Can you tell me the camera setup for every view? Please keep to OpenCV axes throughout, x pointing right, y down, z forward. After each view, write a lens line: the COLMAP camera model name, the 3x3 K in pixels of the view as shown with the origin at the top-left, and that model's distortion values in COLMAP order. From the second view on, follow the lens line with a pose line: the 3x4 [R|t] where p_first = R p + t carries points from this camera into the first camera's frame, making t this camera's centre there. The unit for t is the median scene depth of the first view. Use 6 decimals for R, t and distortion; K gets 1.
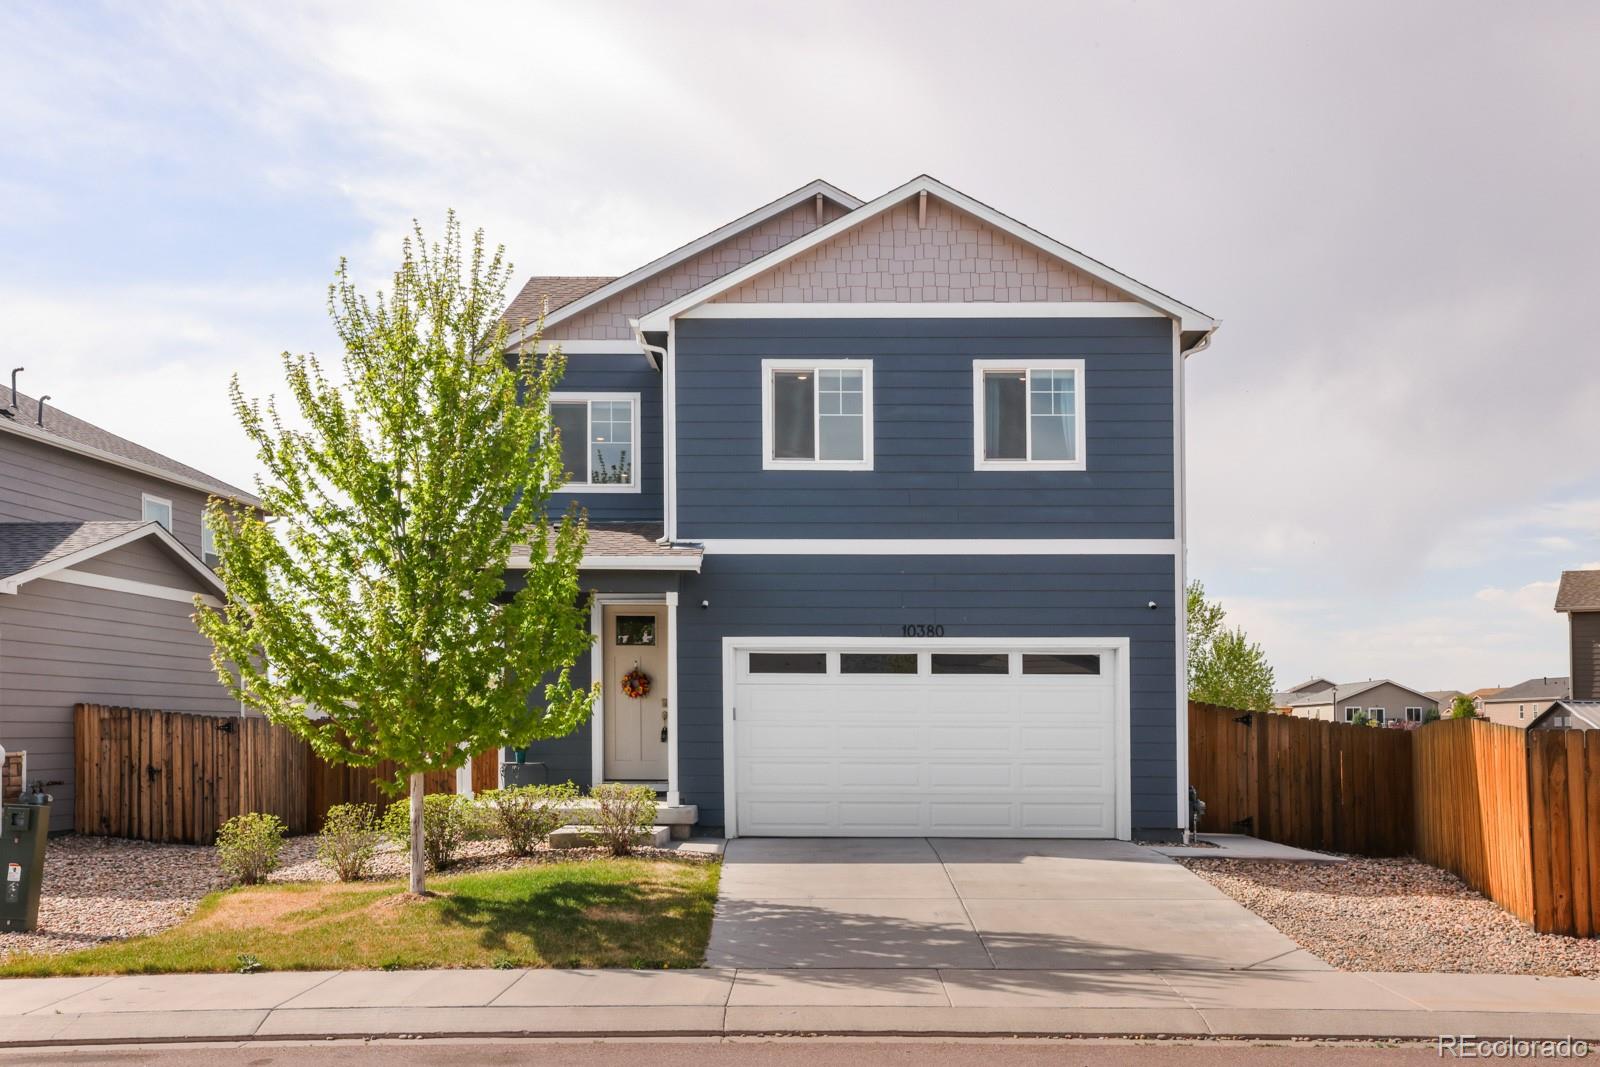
lens RADIAL K [[1555.6, 0, 808.5], [0, 1555.6, 642.5], [0, 0, 1]] dist [0.084800, 0.010518]
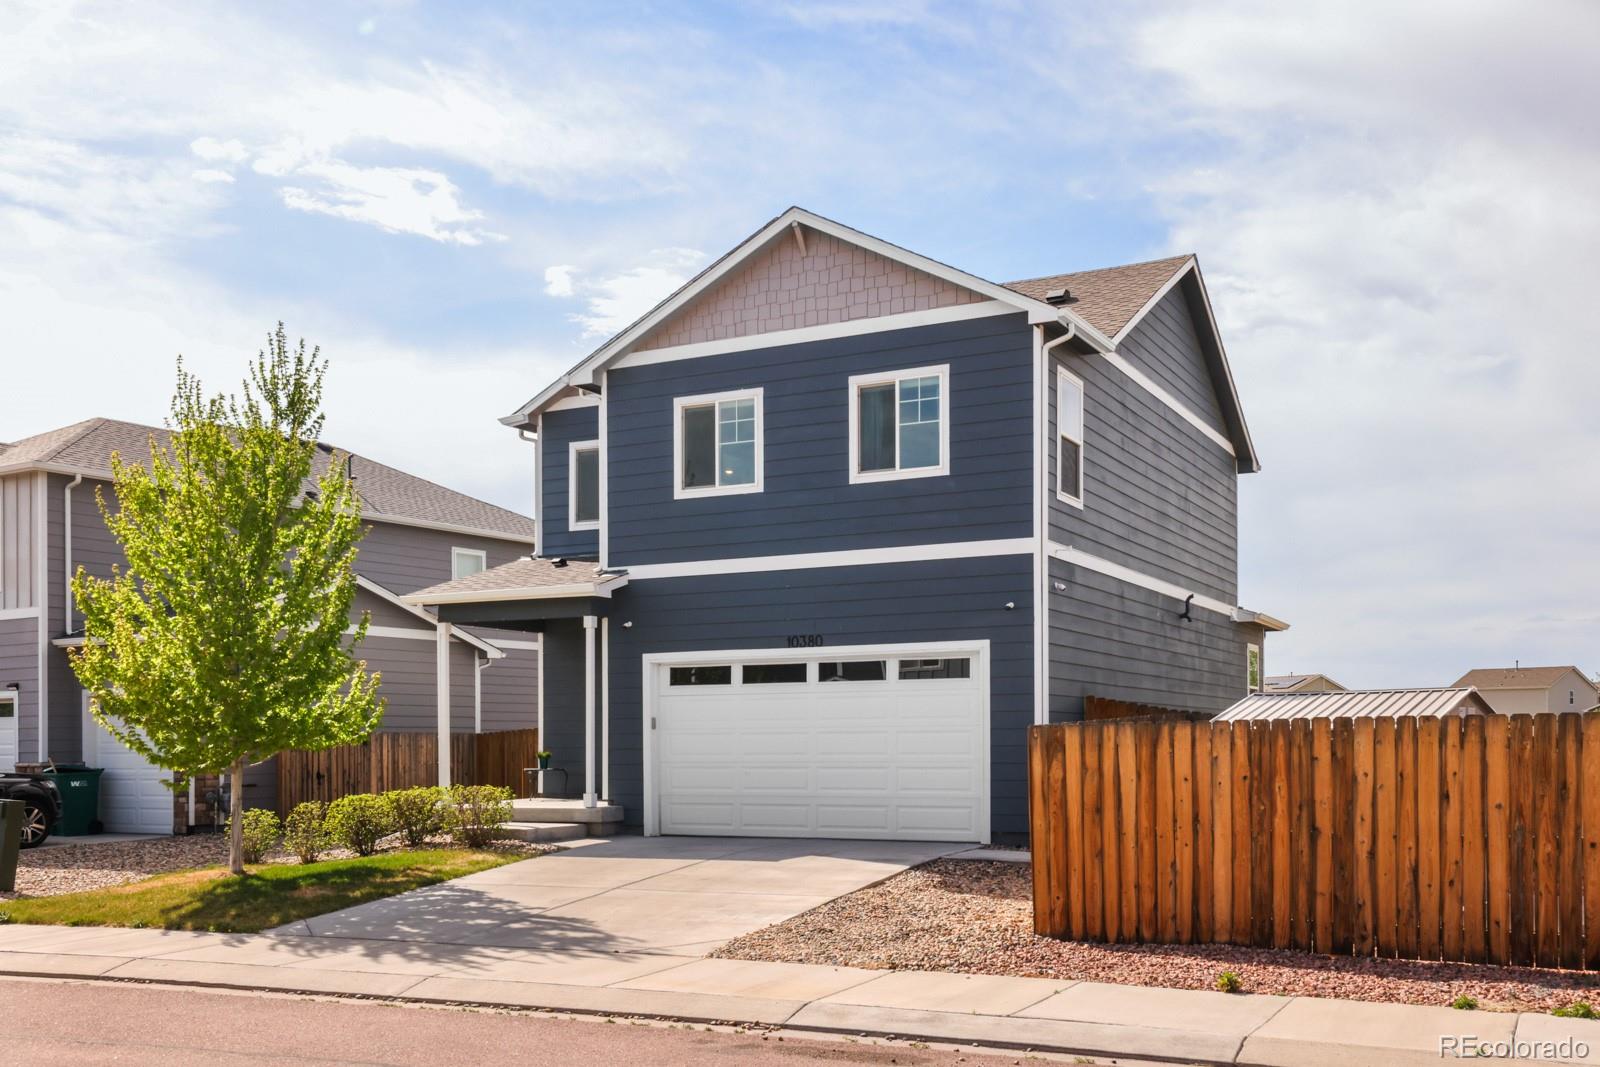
lens RADIAL K [[1568.7, 0, 777.0], [0, 1568.7, 659.5], [0, 0, 1]] dist [0.076137, -0.000184]
pose [[0.893461, -0.034876, -0.447784, 0.524507], [0.036841, 0.999312, -0.004323, 0.008650], [0.447626, -0.012635, 0.894131, 0.045902]]
